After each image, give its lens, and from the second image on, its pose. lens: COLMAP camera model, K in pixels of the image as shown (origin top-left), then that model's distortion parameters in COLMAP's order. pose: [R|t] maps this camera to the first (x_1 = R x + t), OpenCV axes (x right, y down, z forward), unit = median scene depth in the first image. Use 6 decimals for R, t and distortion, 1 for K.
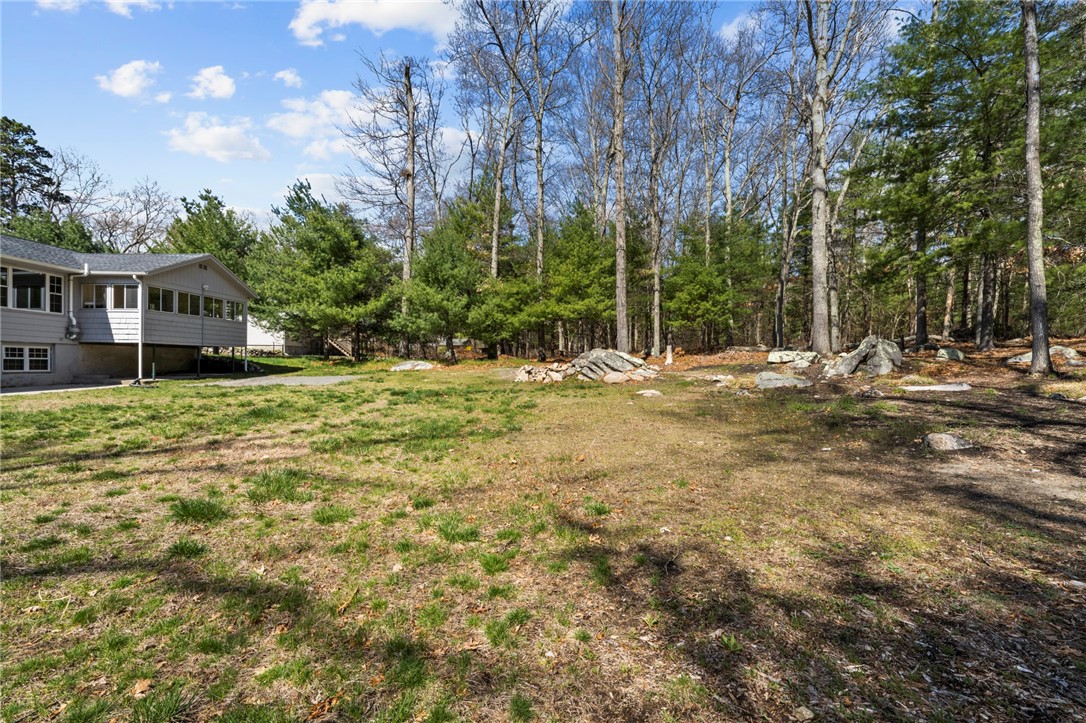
lens RADIAL K [[496.7, 0, 543.0], [0, 496.7, 361.5], [0, 0, 1]] dist [0.002022, 0.000472]
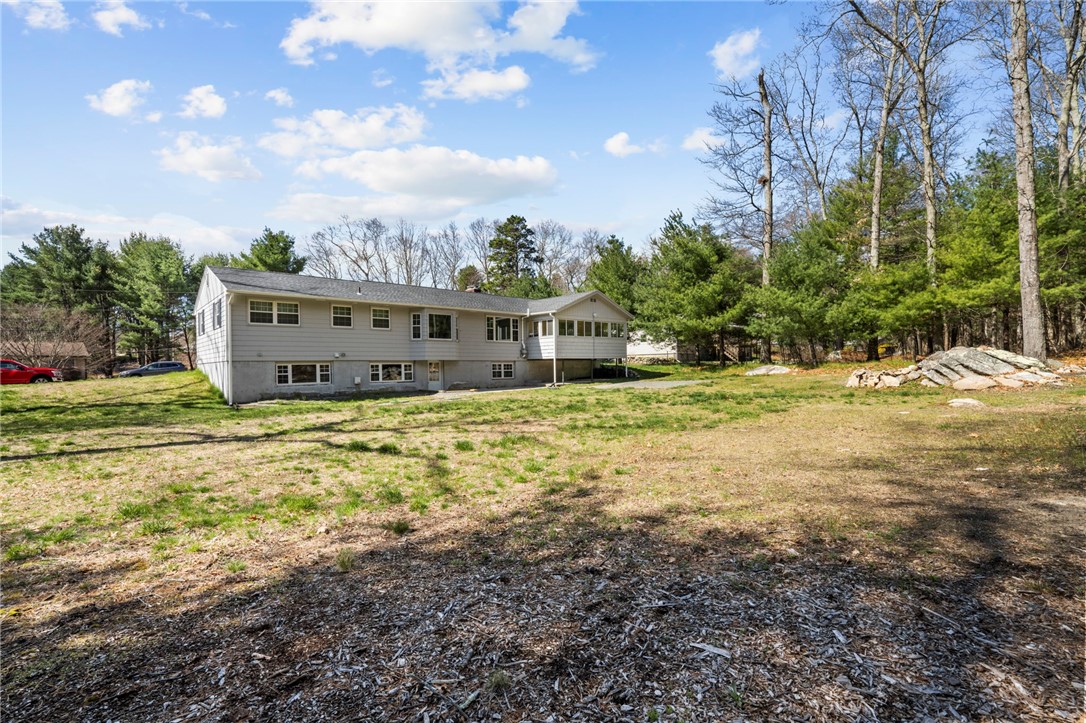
lens RADIAL K [[500.4, 0, 541.2], [0, 500.4, 359.0], [0, 0, 1]] dist [0.000148, 0.000404]
pose [[0.690853, -0.032008, -0.722286, 0.155685], [0.023607, 0.999486, -0.021713, -0.002967], [0.722610, -0.002051, 0.691253, -0.034919]]
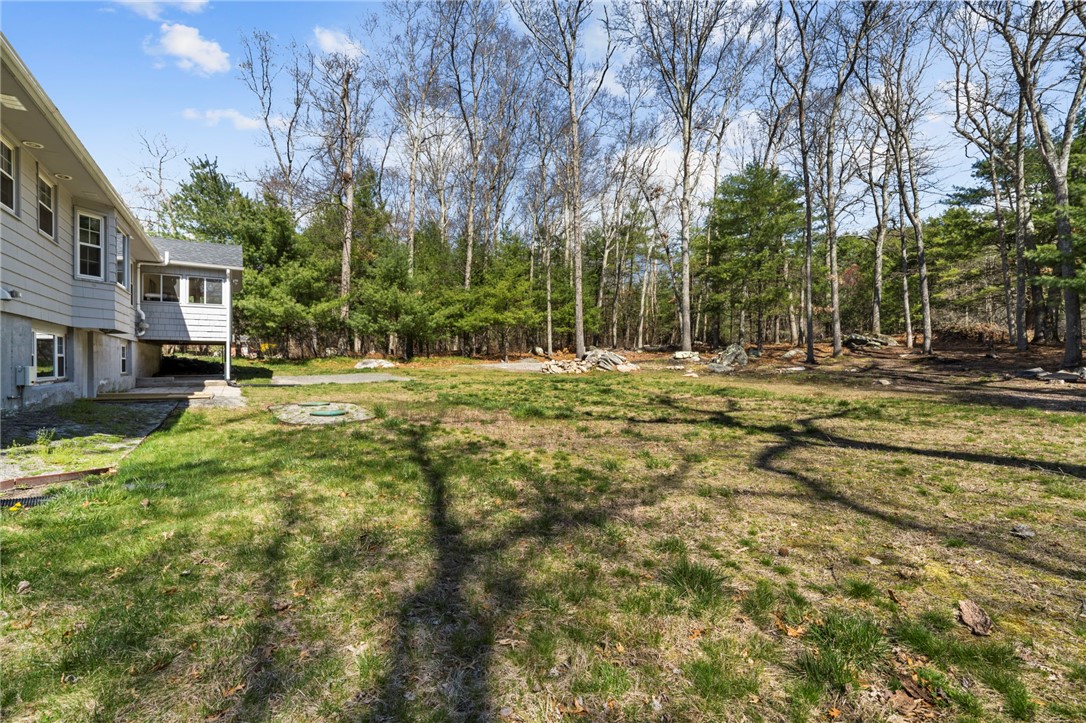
lens RADIAL K [[496.7, 0, 543.0], [0, 496.7, 361.5], [0, 0, 1]] dist [0.002022, 0.000472]
pose [[0.831652, -0.008871, 0.555227, -0.561899], [0.005573, 0.999955, 0.007630, -0.002024], [-0.555269, -0.003252, 0.831664, -0.075553]]
